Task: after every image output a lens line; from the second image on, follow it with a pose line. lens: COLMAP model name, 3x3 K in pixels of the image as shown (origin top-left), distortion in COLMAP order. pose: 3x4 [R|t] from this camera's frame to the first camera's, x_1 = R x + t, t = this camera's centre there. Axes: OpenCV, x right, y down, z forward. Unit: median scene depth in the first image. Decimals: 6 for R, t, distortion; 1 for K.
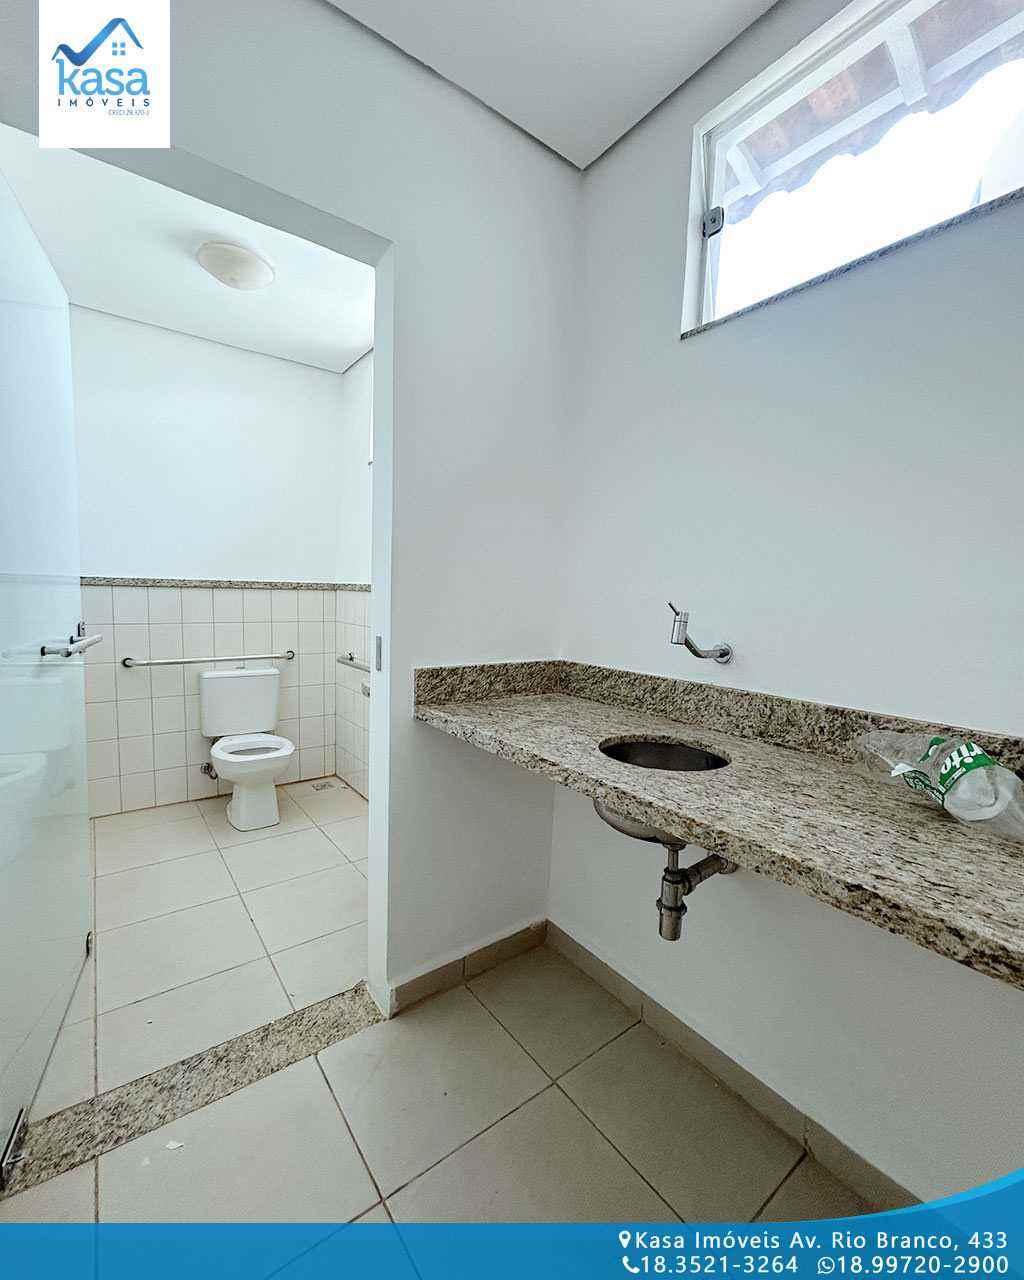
lens RADIAL K [[558.6, 0, 512.0], [0, 558.6, 640.0], [0, 0, 1]] dist [-0.000396, 0.000093]
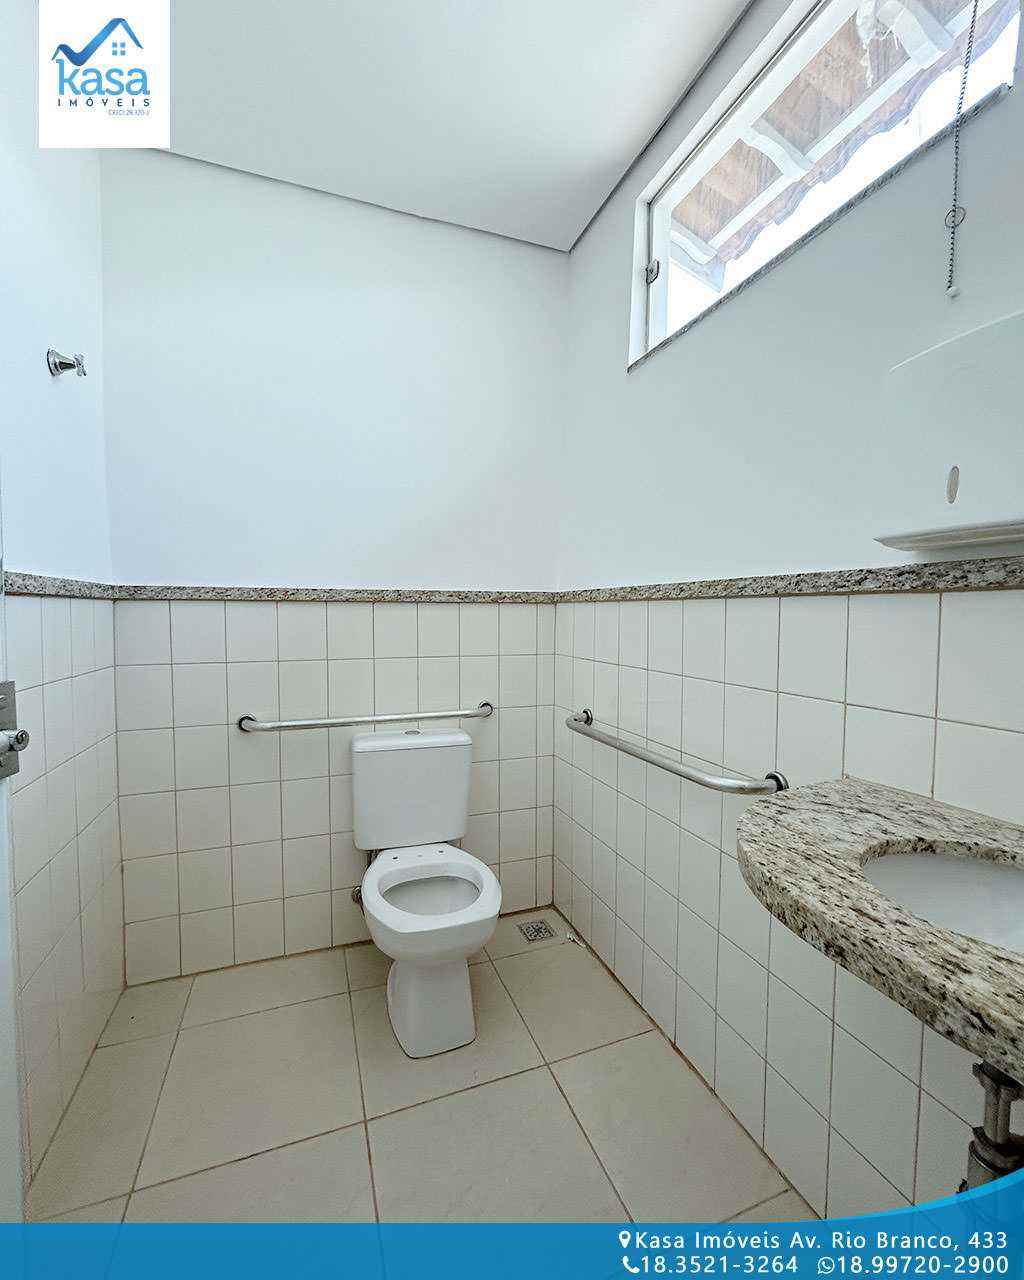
lens RADIAL K [[558.6, 0, 512.0], [0, 558.6, 640.0], [0, 0, 1]] dist [-0.000396, 0.000093]
pose [[0.960963, -0.006293, -0.276605, -0.487535], [-0.004425, 0.999264, -0.038107, -0.064260], [0.276642, 0.037844, 0.960228, 1.011794]]
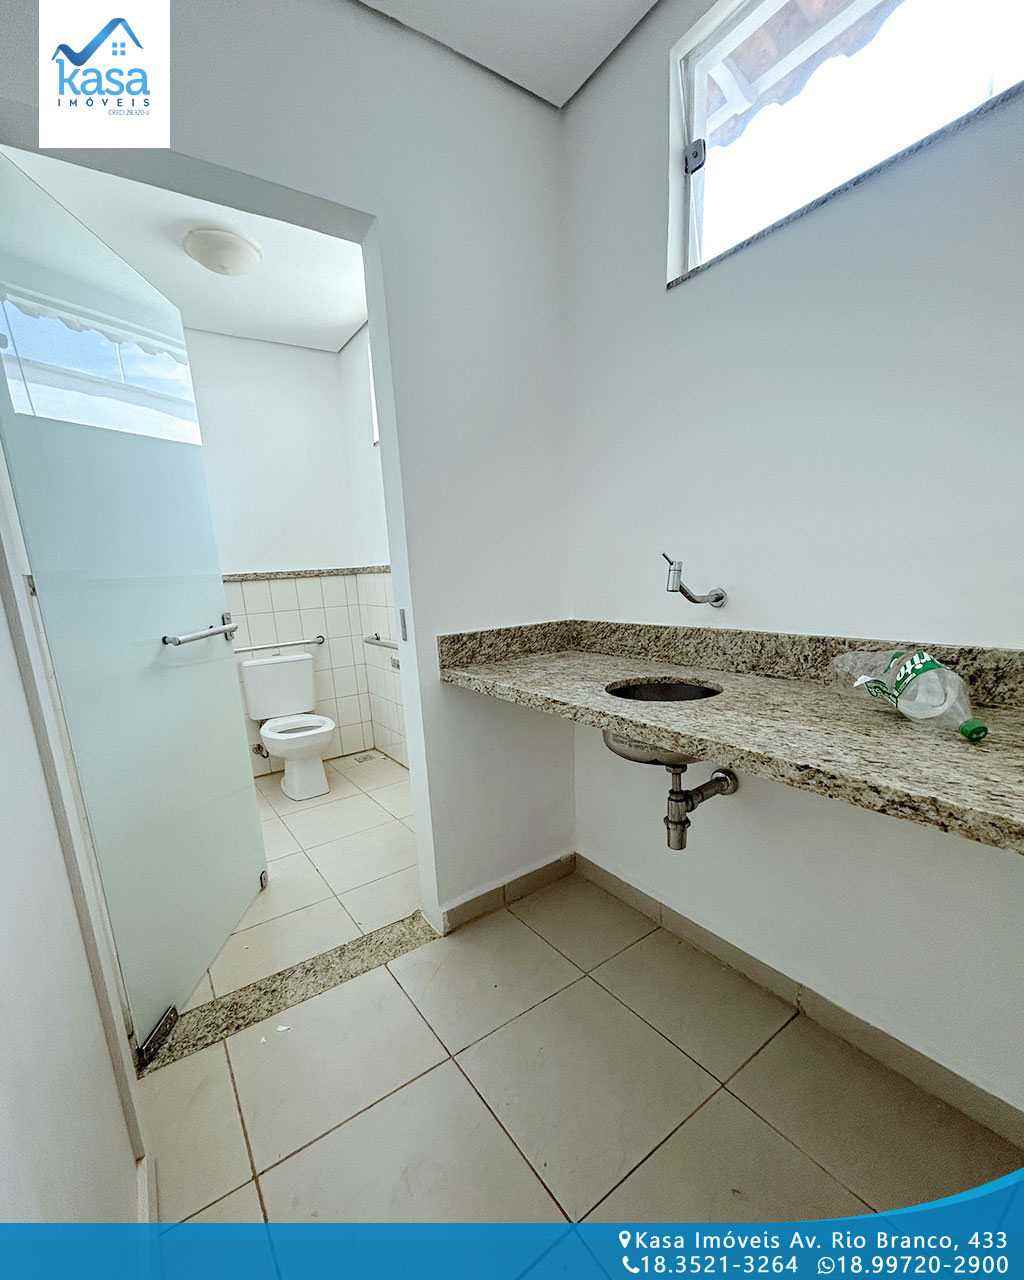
lens RADIAL K [[557.8, 0, 510.3], [0, 557.8, 683.5], [0, 0, 1]] dist [-0.001174, -0.000019]
pose [[0.996062, -0.073392, -0.049736, 0.018453], [0.078898, 0.989670, 0.119698, 0.026255], [0.040438, -0.123151, 0.991564, -0.103310]]
